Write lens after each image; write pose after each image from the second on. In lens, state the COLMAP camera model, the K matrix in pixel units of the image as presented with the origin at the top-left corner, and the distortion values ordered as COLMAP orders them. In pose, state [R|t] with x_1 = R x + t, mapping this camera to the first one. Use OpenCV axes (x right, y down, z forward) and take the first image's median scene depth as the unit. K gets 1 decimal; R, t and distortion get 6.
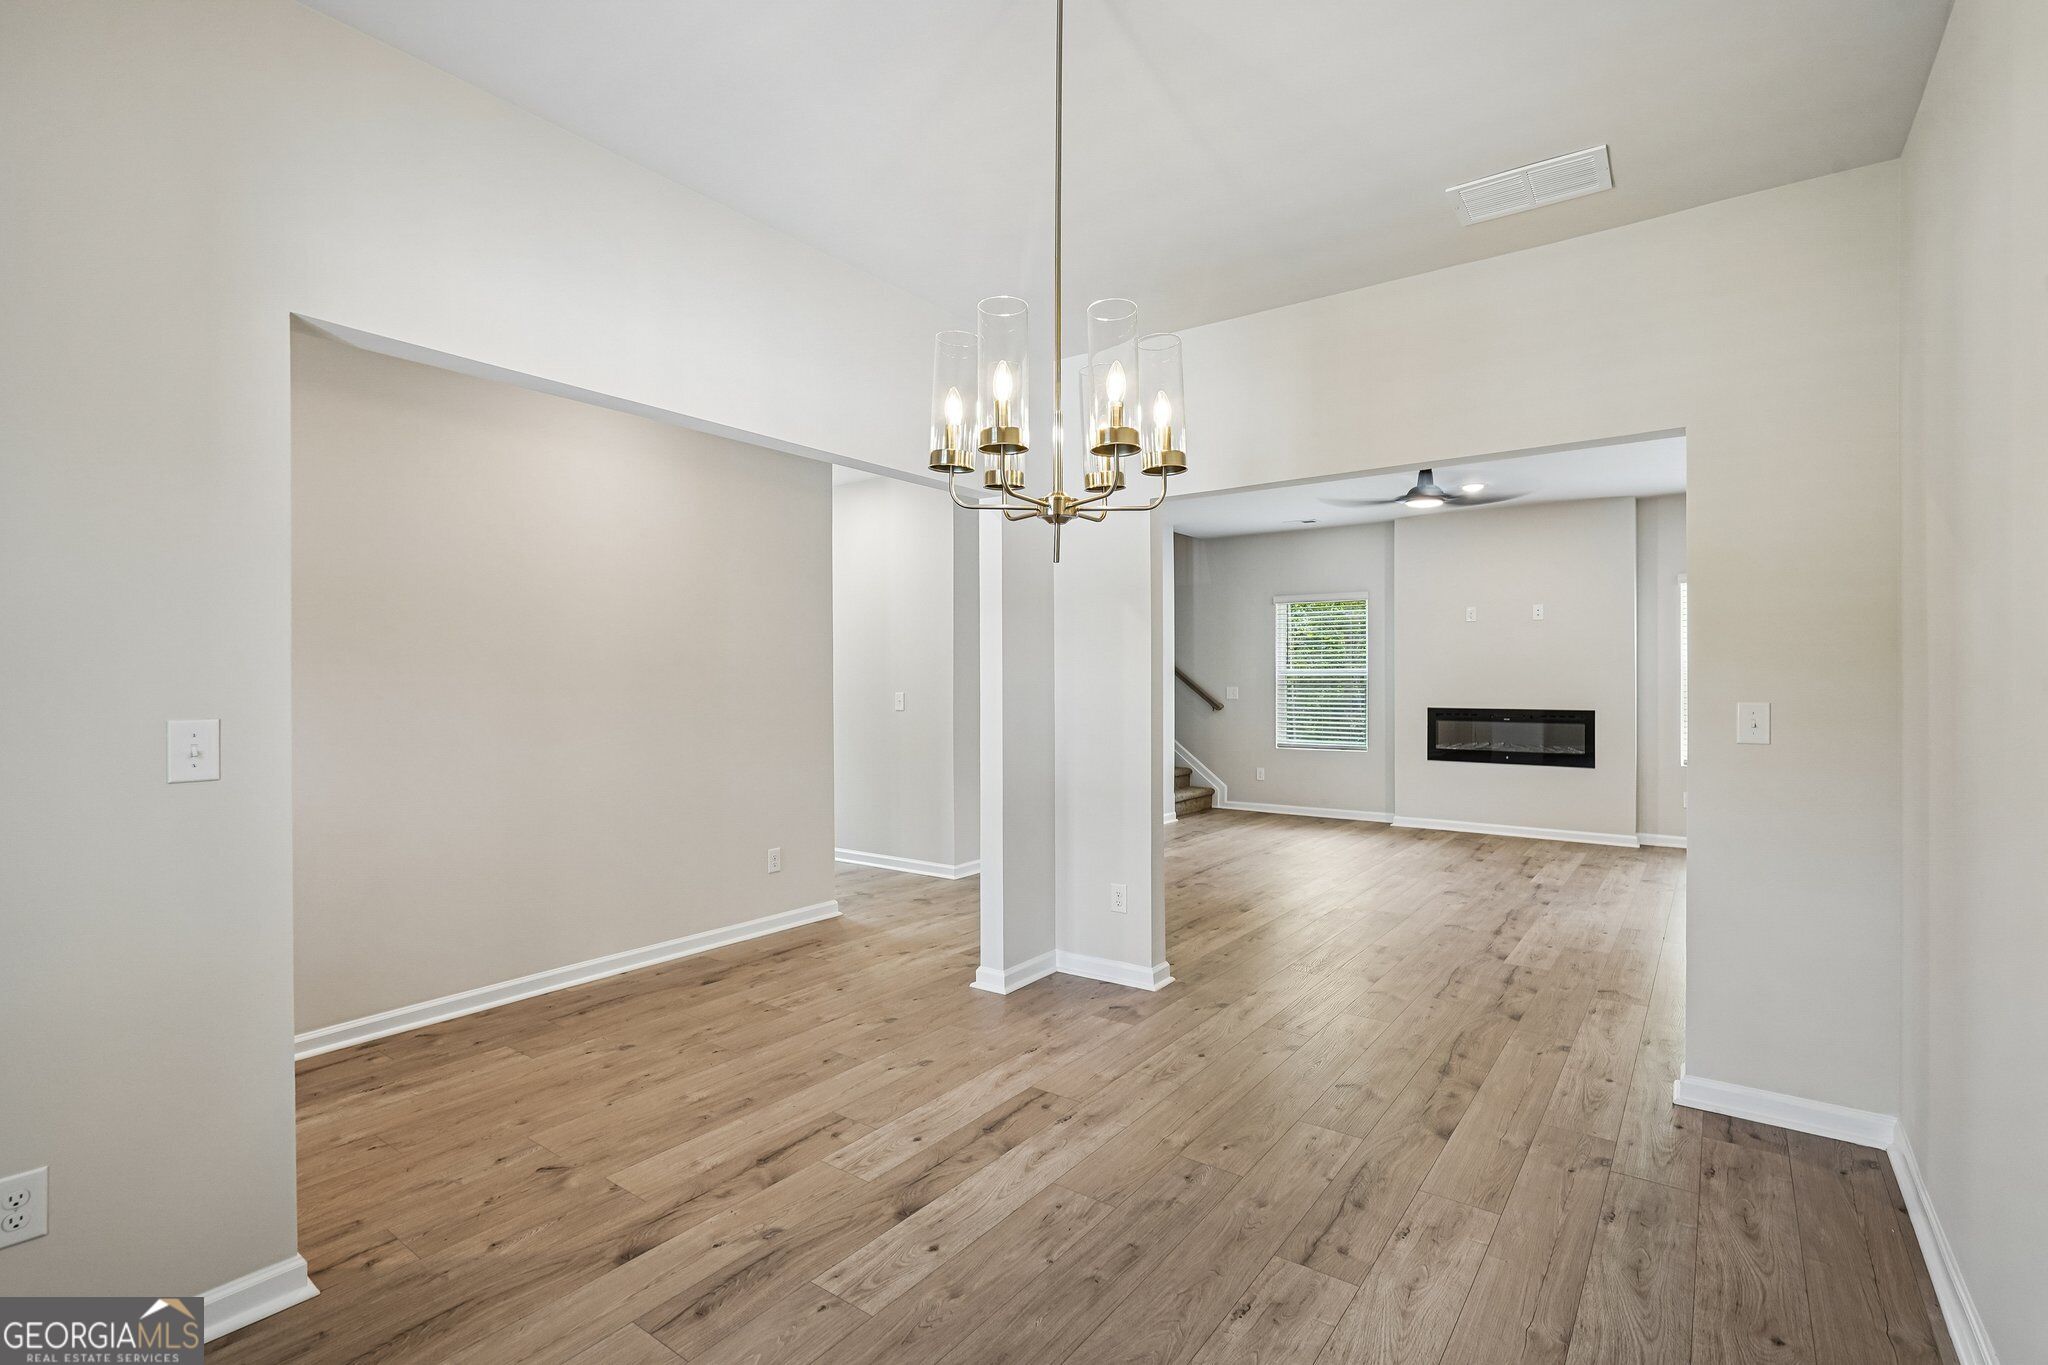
lens RADIAL K [[958.2, 0, 993.3], [0, 958.2, 682.0], [0, 0, 1]] dist [-0.004792, 0.003403]
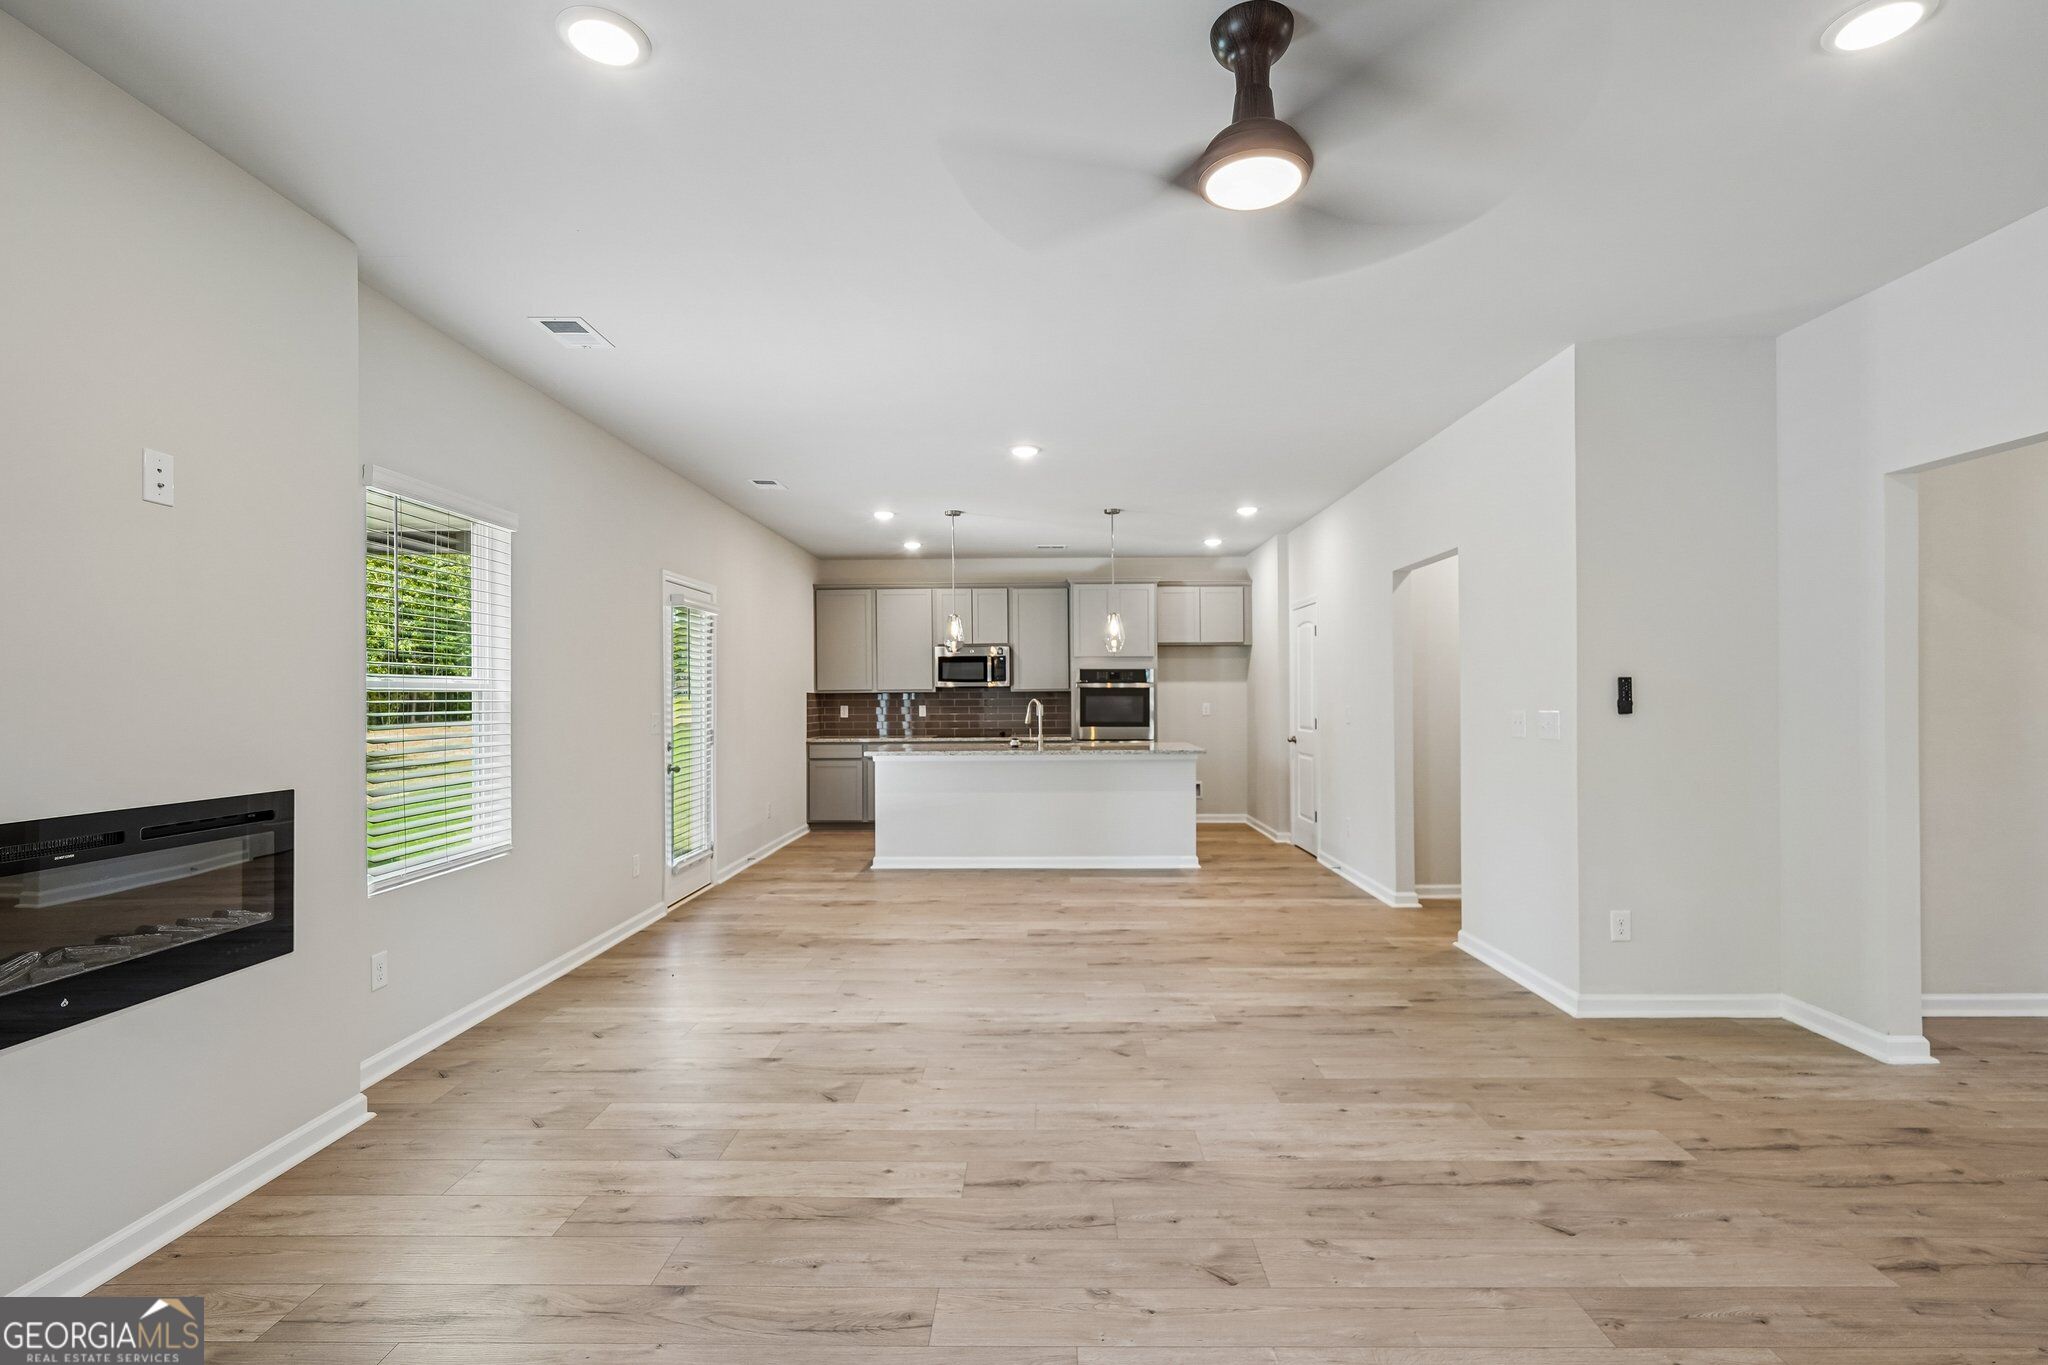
lens RADIAL K [[958.2, 0, 1044.0], [0, 958.2, 688.7], [0, 0, 1]] dist [-0.004792, 0.003403]
pose [[-0.604768, 0.010617, 0.796331, 0.175759], [0.008619, 0.999940, -0.006786, -0.003014], [-0.796355, 0.002760, -0.604823, 1.004396]]
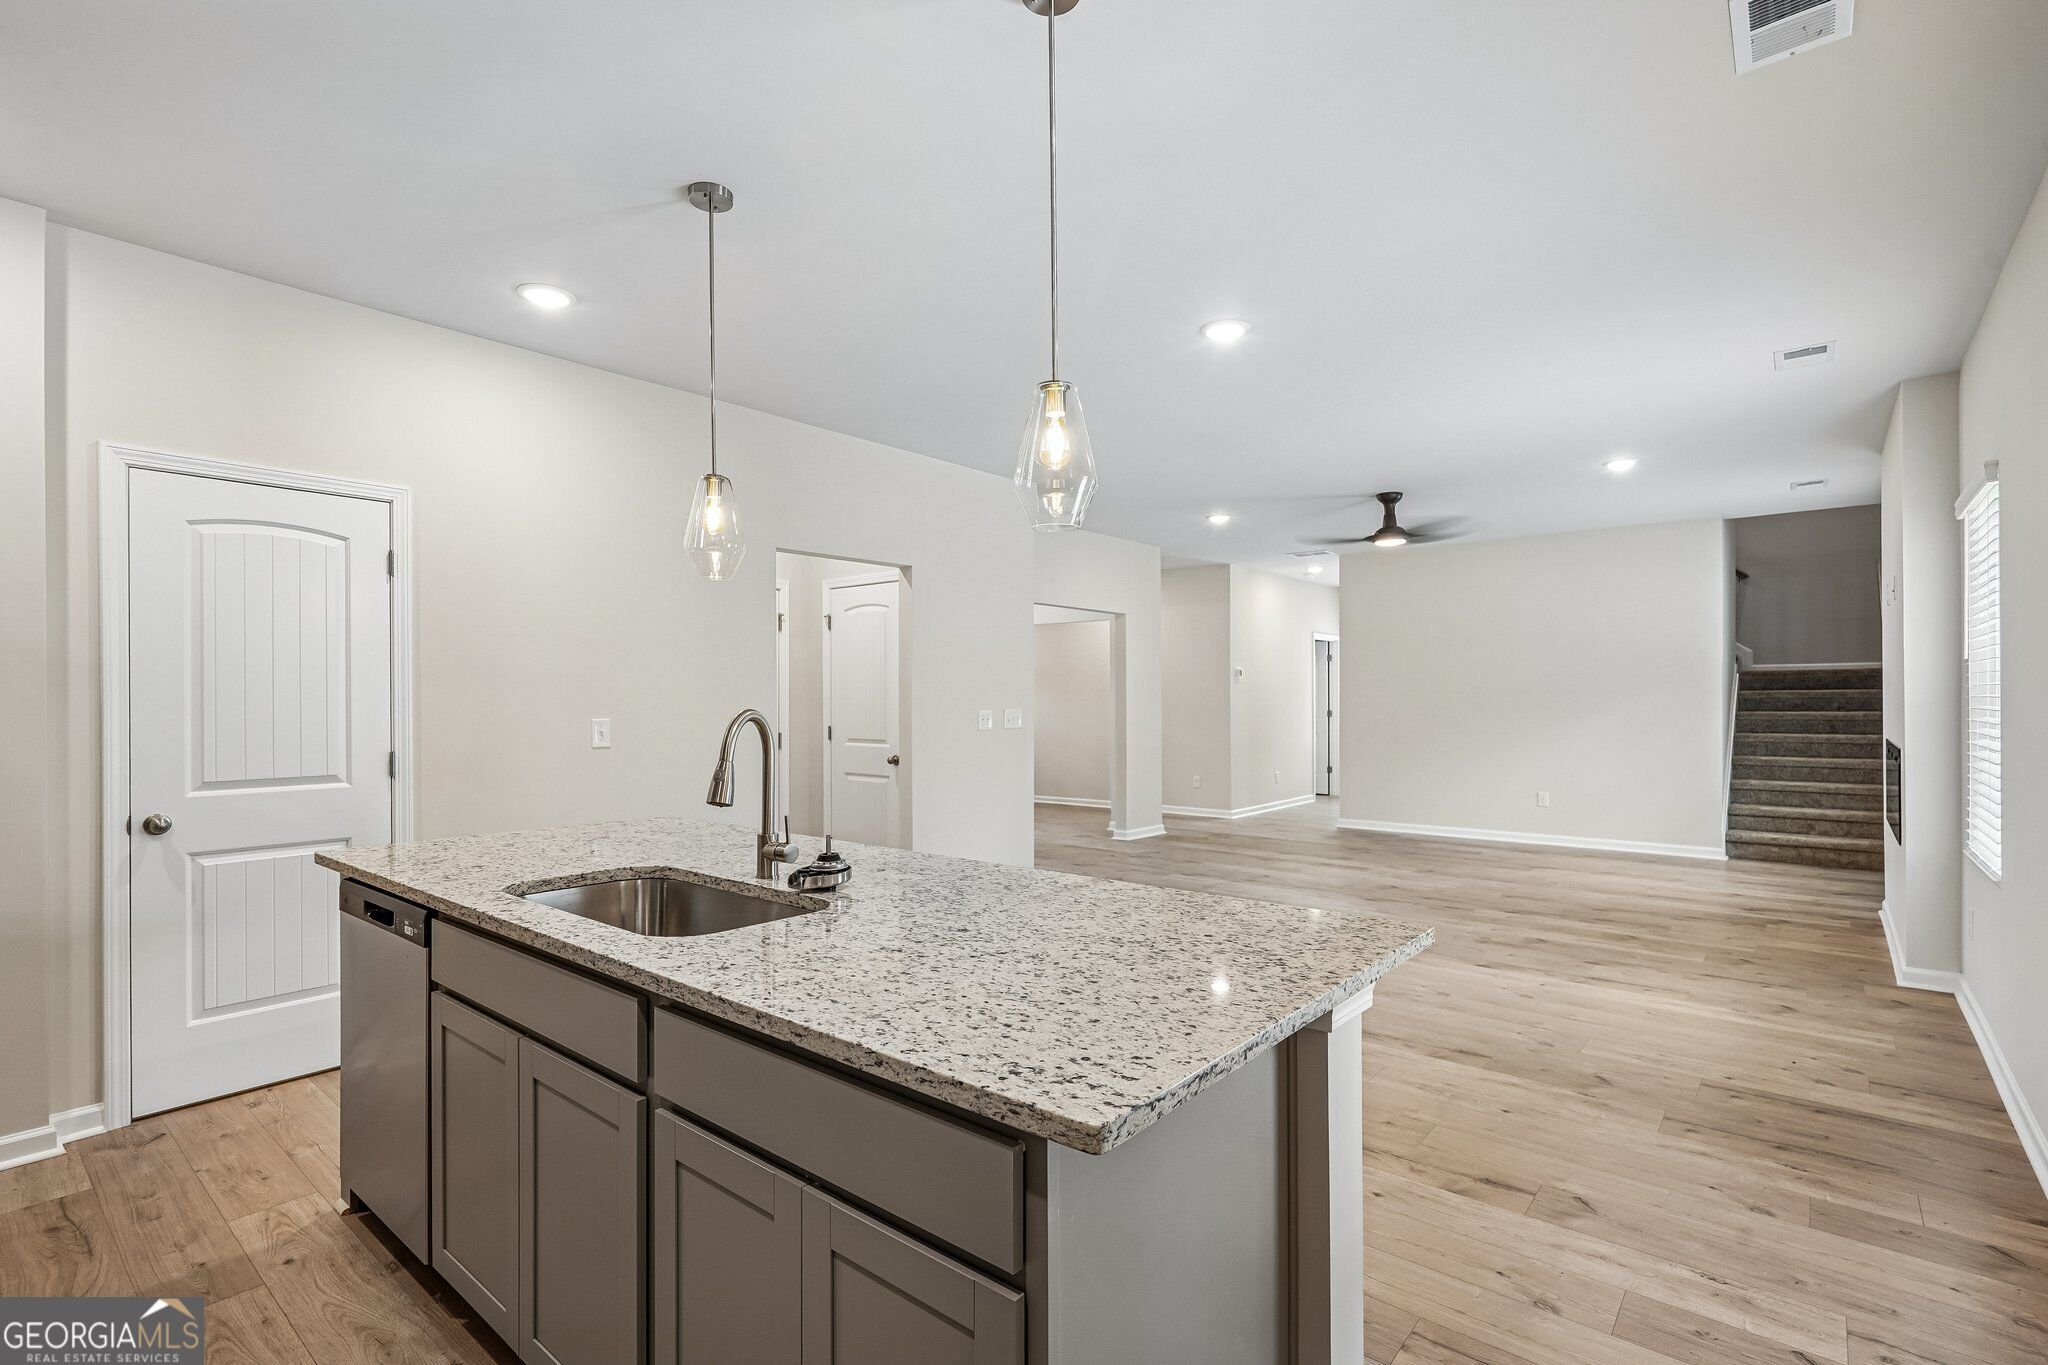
lens RADIAL K [[958.2, 0, 1017.5], [0, 958.2, 676.9], [0, 0, 1]] dist [-0.004792, 0.003403]
pose [[-0.048255, -0.019607, -0.998643, 1.266687], [0.002175, 0.999803, -0.019735, -0.003199], [0.998833, -0.003124, -0.048202, 0.488220]]
